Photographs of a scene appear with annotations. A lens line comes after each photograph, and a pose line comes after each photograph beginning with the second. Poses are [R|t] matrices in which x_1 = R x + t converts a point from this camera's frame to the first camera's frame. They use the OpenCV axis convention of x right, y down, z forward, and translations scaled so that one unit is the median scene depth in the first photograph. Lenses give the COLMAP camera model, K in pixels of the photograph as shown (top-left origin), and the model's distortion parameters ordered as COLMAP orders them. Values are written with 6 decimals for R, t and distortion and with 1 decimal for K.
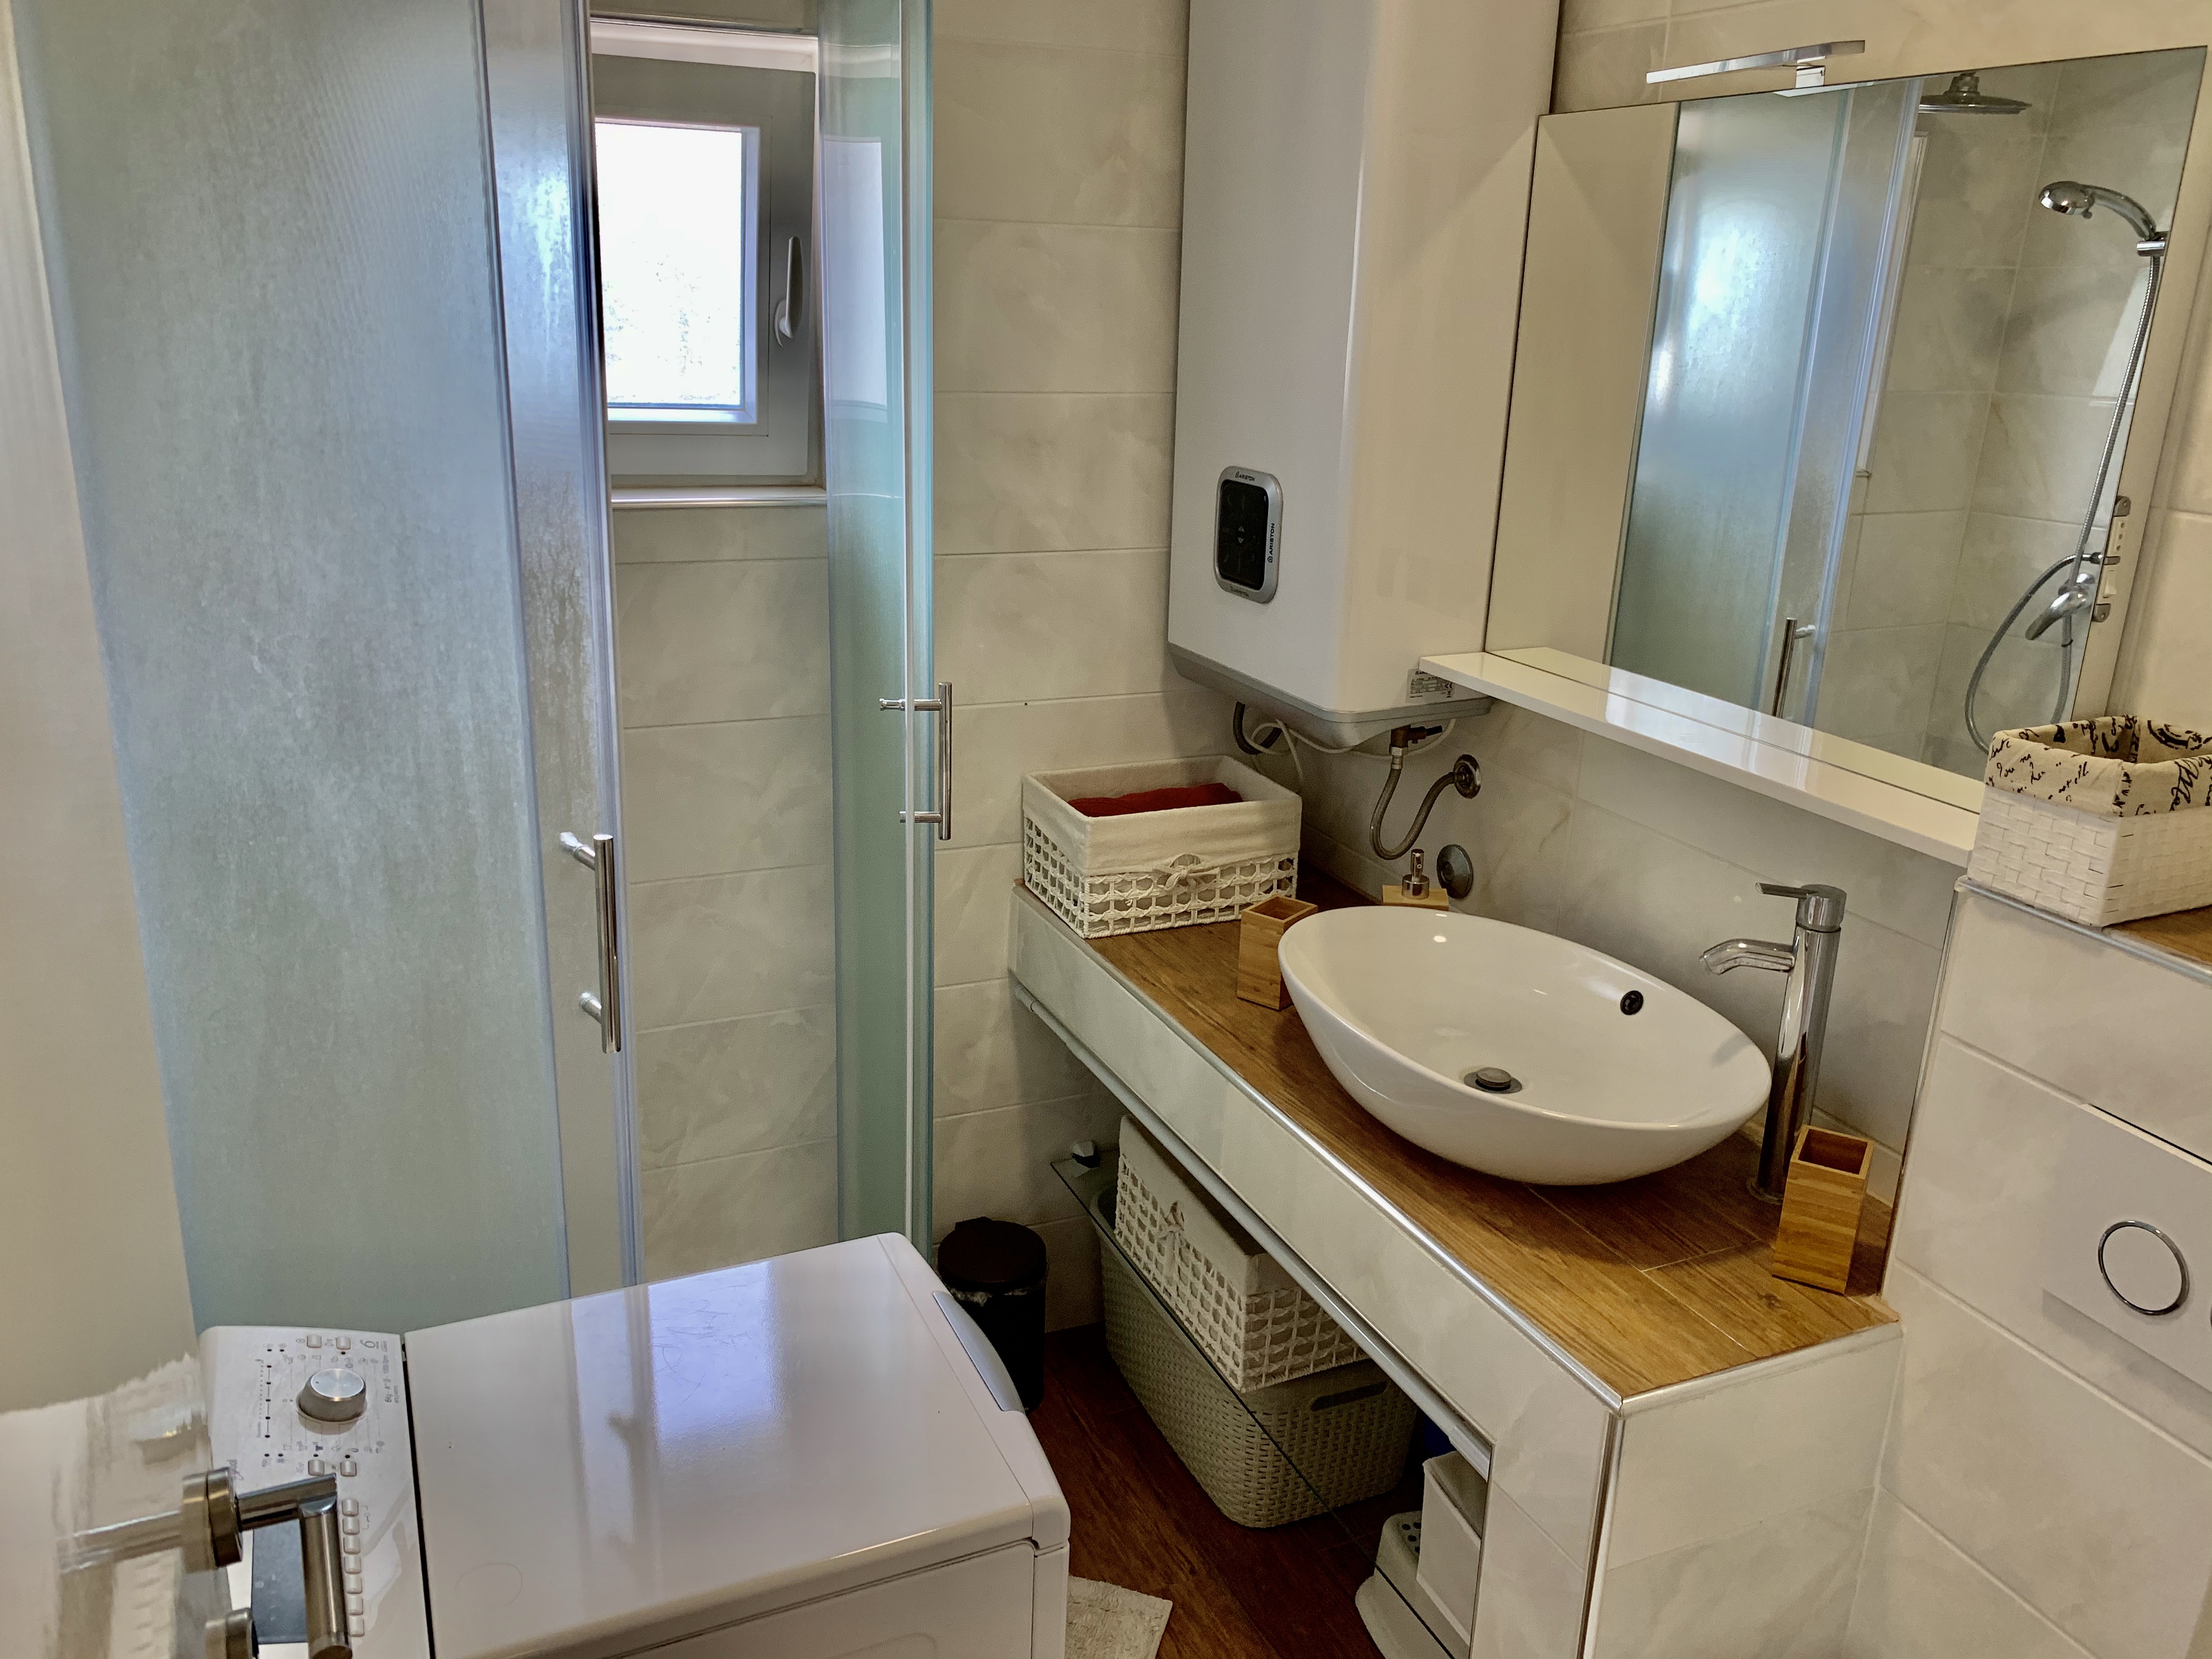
lens RADIAL K [[1697.8, 0, 1081.7], [0, 1697.8, 824.1], [0, 0, 1]] dist [0.041021, -0.053103]
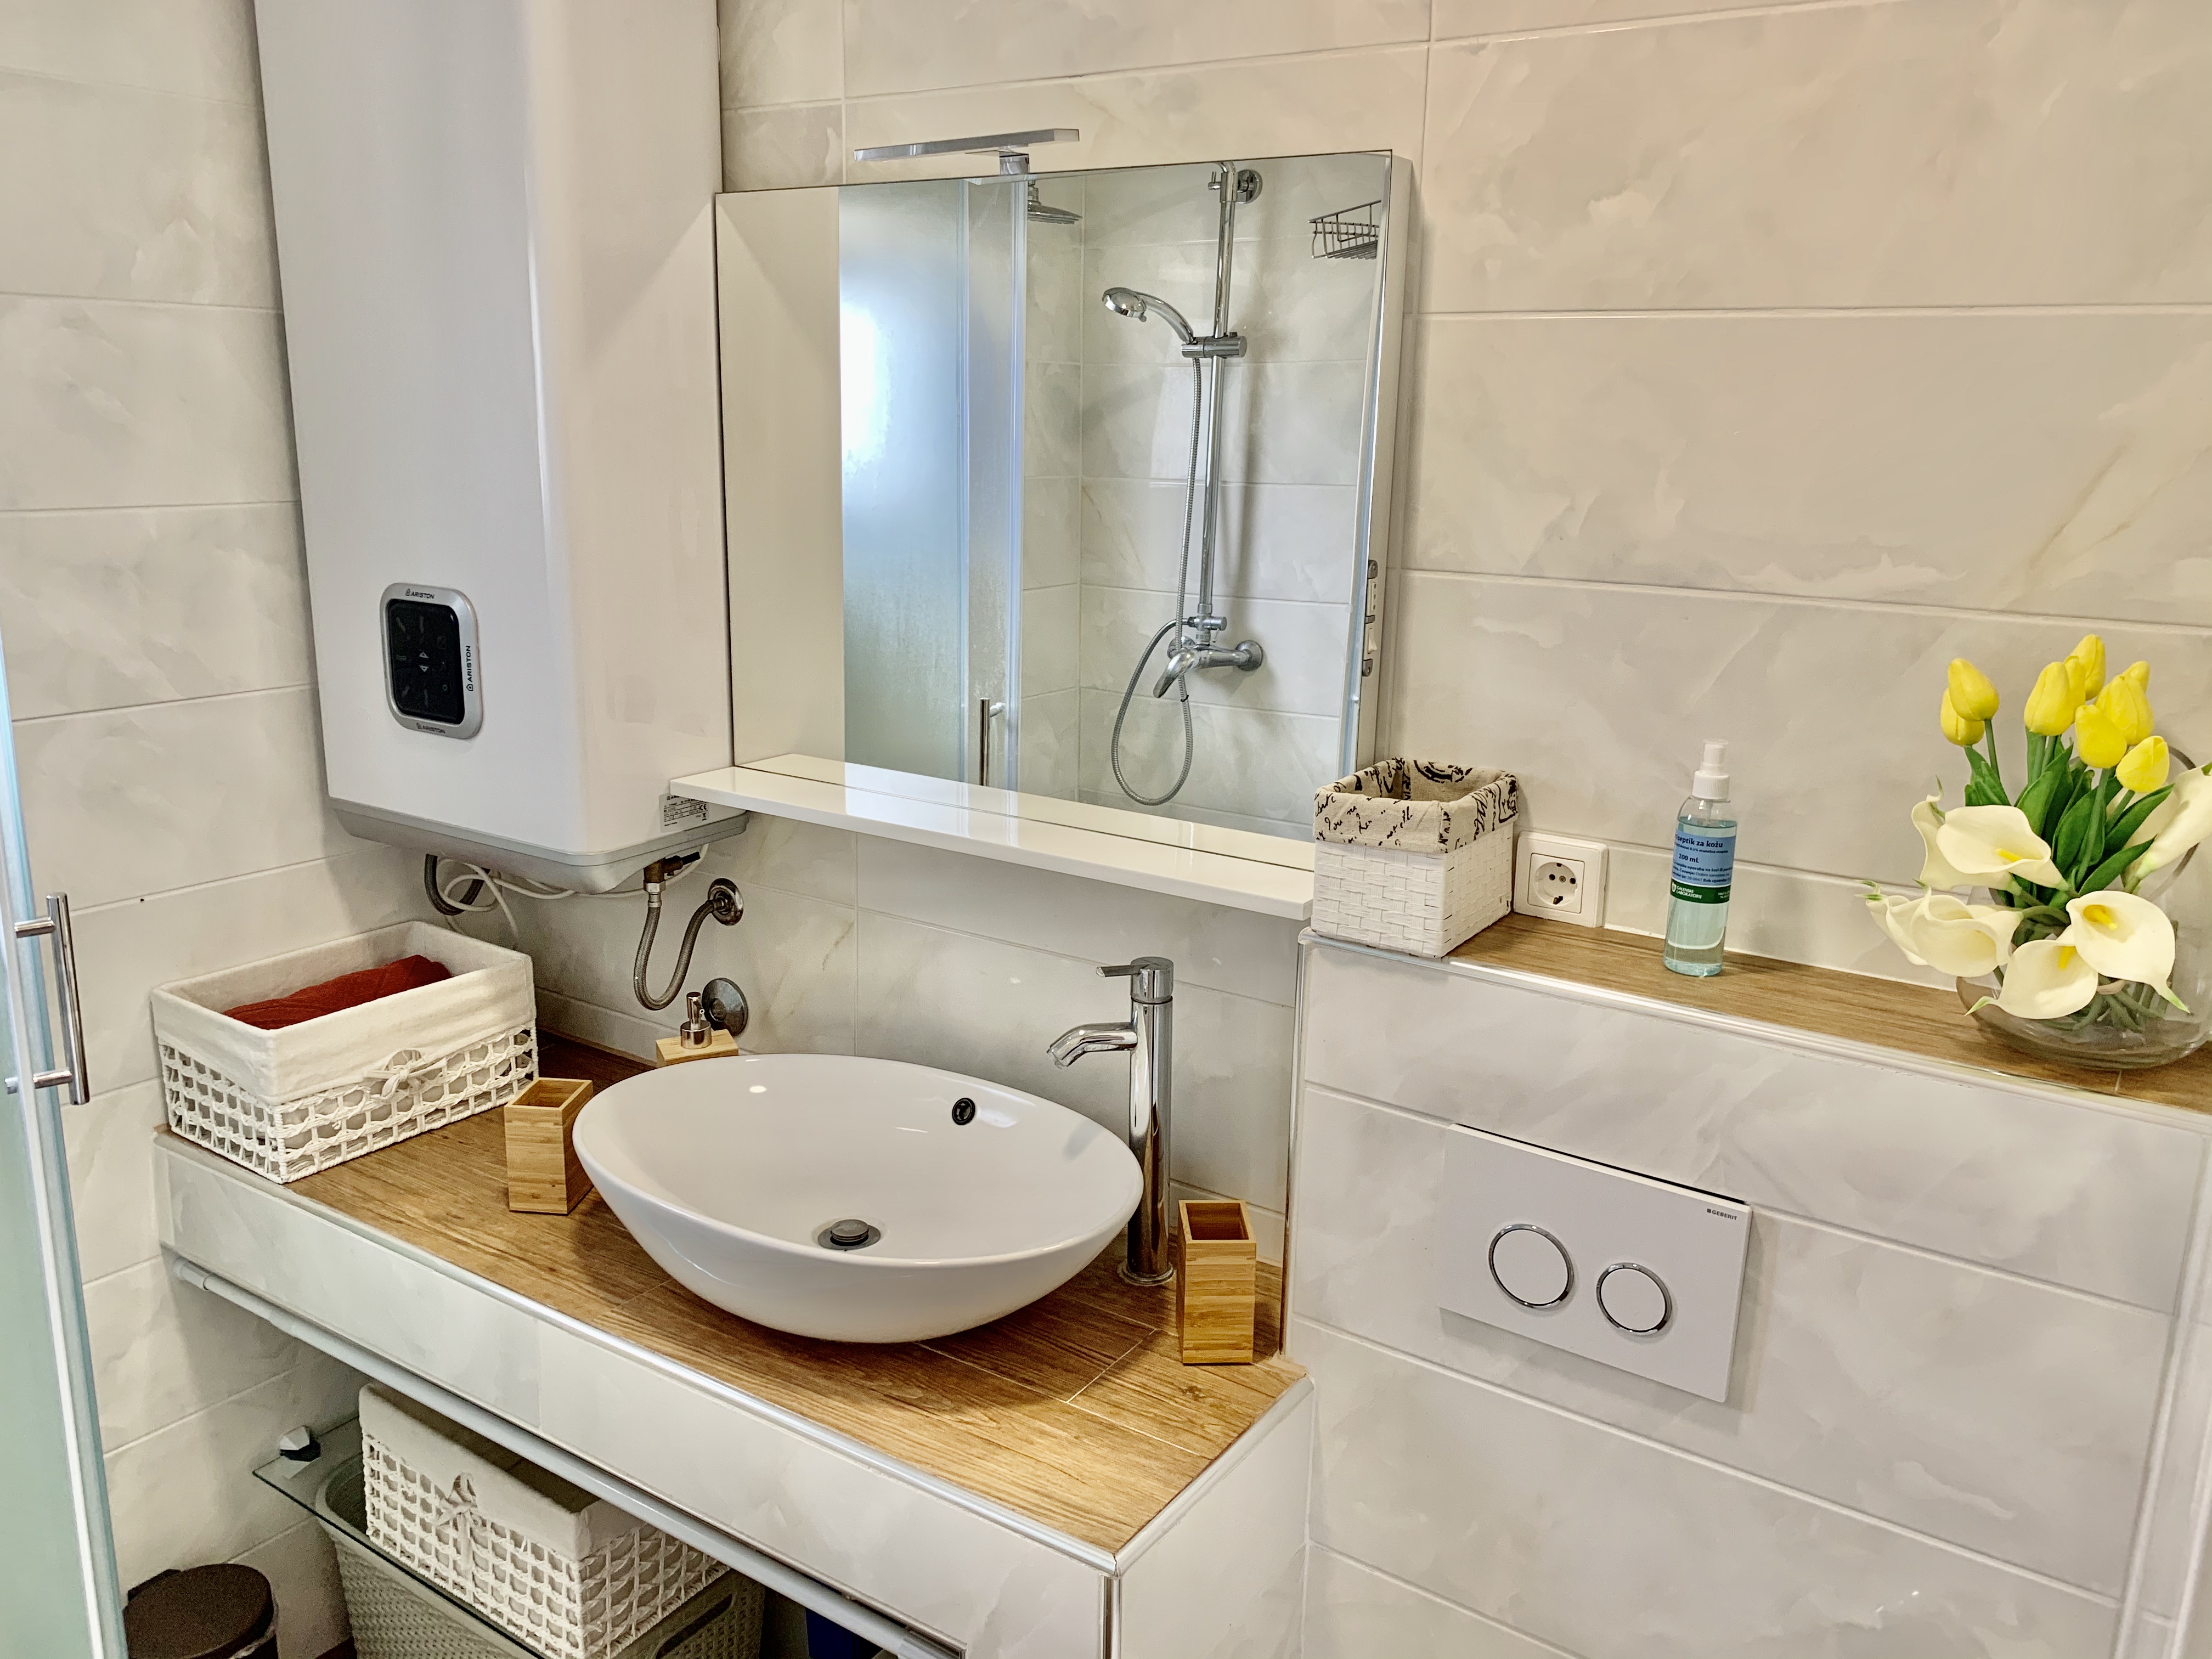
lens RADIAL K [[1697.8, 0, 1118.9], [0, 1697.8, 812.3], [0, 0, 1]] dist [0.041021, -0.053103]
pose [[0.842356, -0.133509, 0.522122, -0.065344], [0.166399, 0.985923, -0.016351, -0.025756], [-0.512589, 0.100654, 0.852714, 0.109898]]
